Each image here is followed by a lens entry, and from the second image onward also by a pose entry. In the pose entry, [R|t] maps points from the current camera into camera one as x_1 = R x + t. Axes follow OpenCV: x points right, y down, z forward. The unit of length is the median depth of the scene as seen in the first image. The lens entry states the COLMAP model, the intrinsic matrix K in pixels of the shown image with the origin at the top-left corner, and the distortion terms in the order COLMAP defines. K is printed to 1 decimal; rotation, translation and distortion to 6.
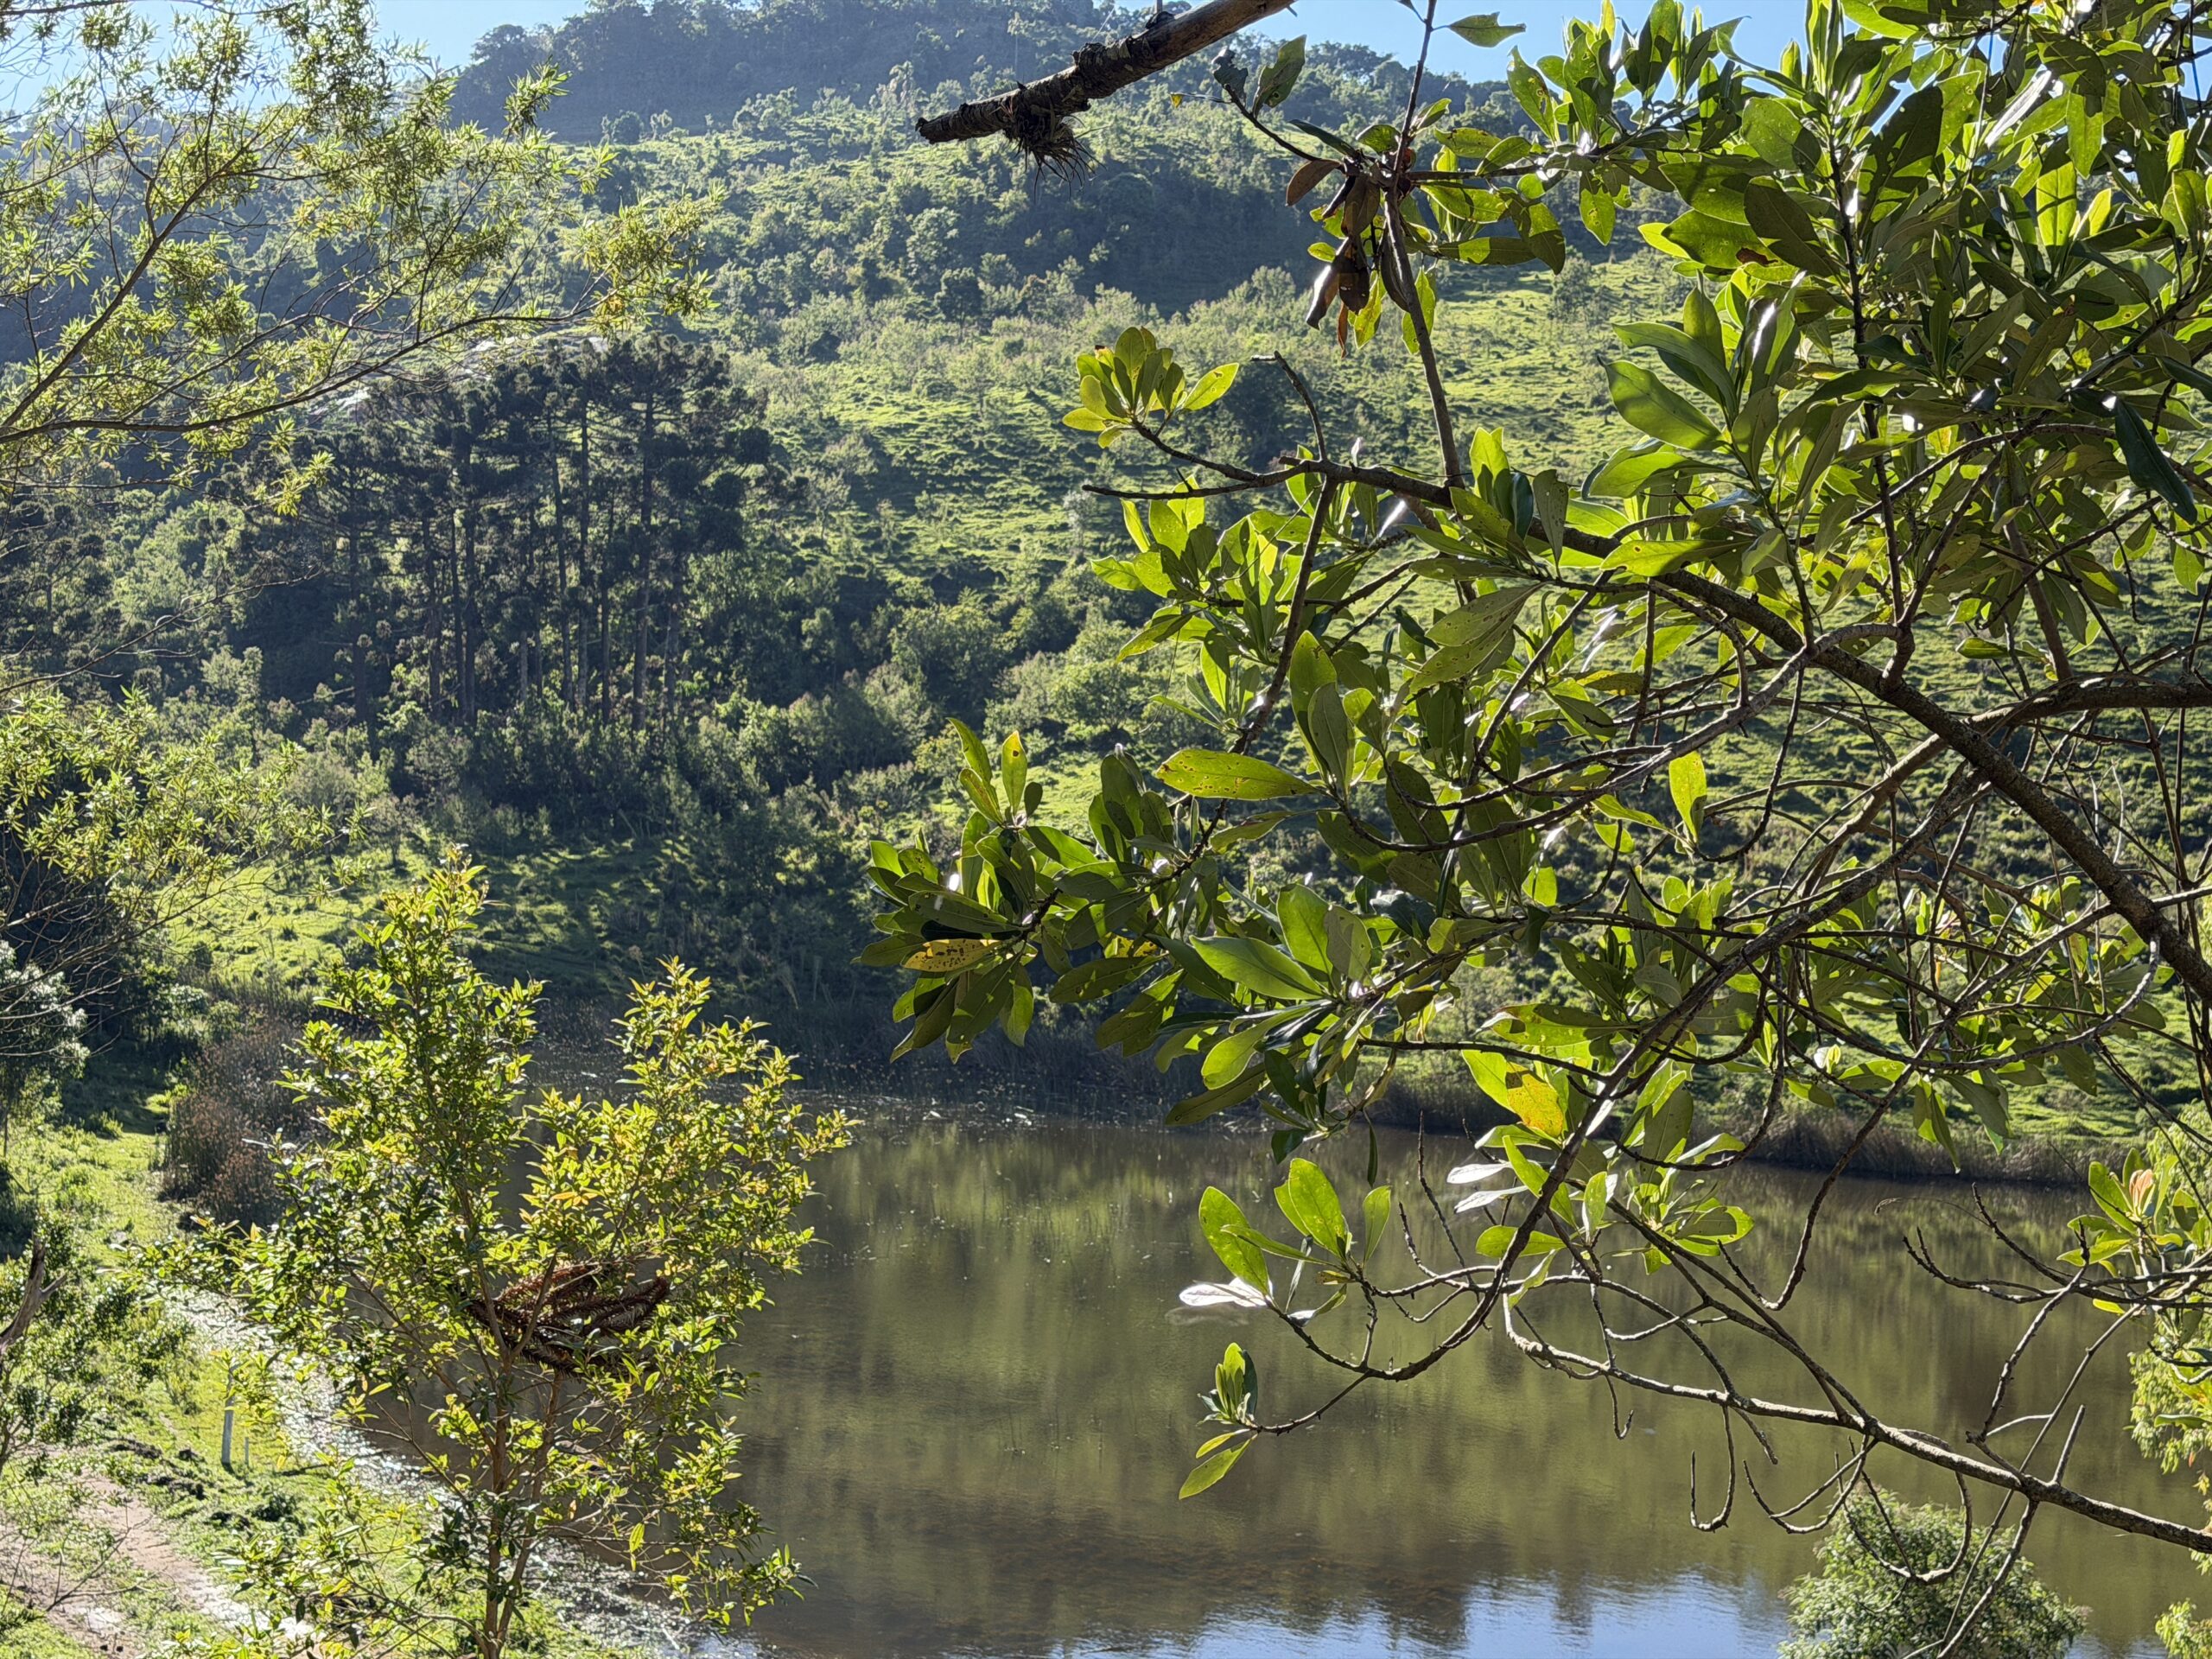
lens RADIAL K [[3068.3, 0, 1144.3], [0, 3068.3, 828.8], [0, 0, 1]] dist [0.168001, -0.232302]
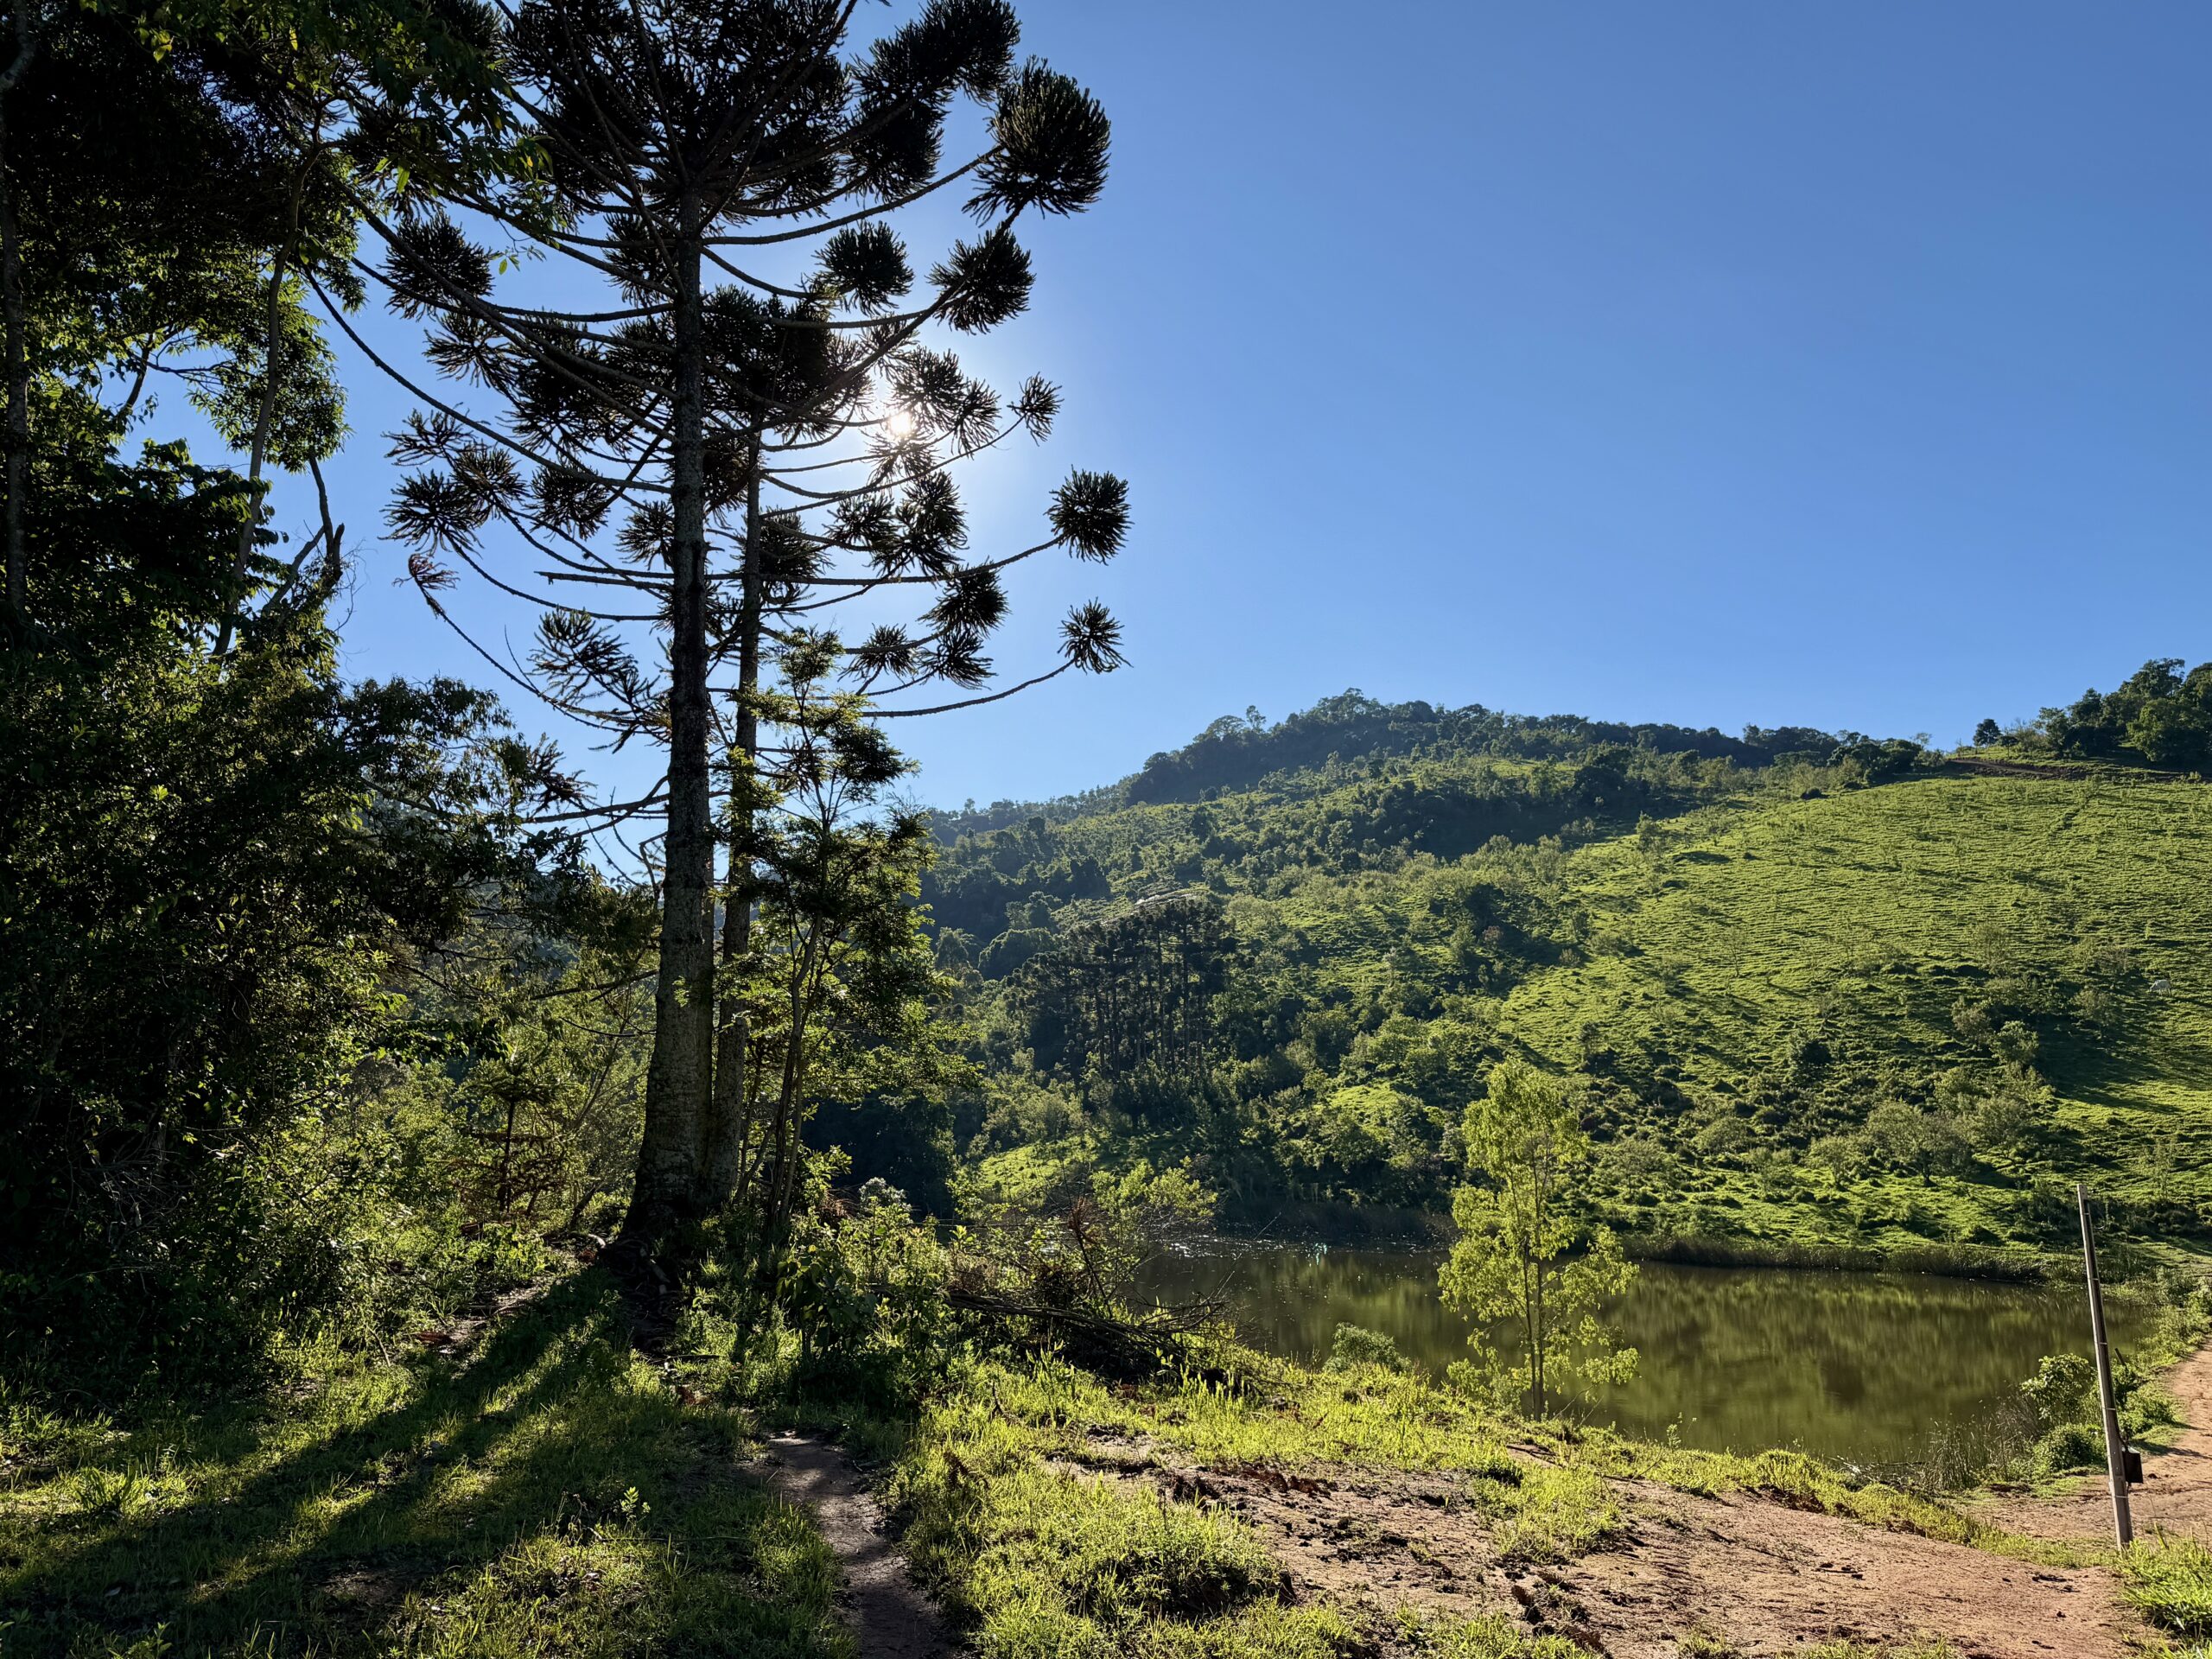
lens RADIAL K [[1546.9, 0, 1095.7], [0, 1546.9, 835.5], [0, 0, 1]] dist [0.118961, -0.179188]
pose [[0.962476, -0.091627, -0.255432, 0.063892], [0.043853, 0.981417, -0.186809, 0.002944], [0.267802, 0.168598, 0.948608, -0.089759]]
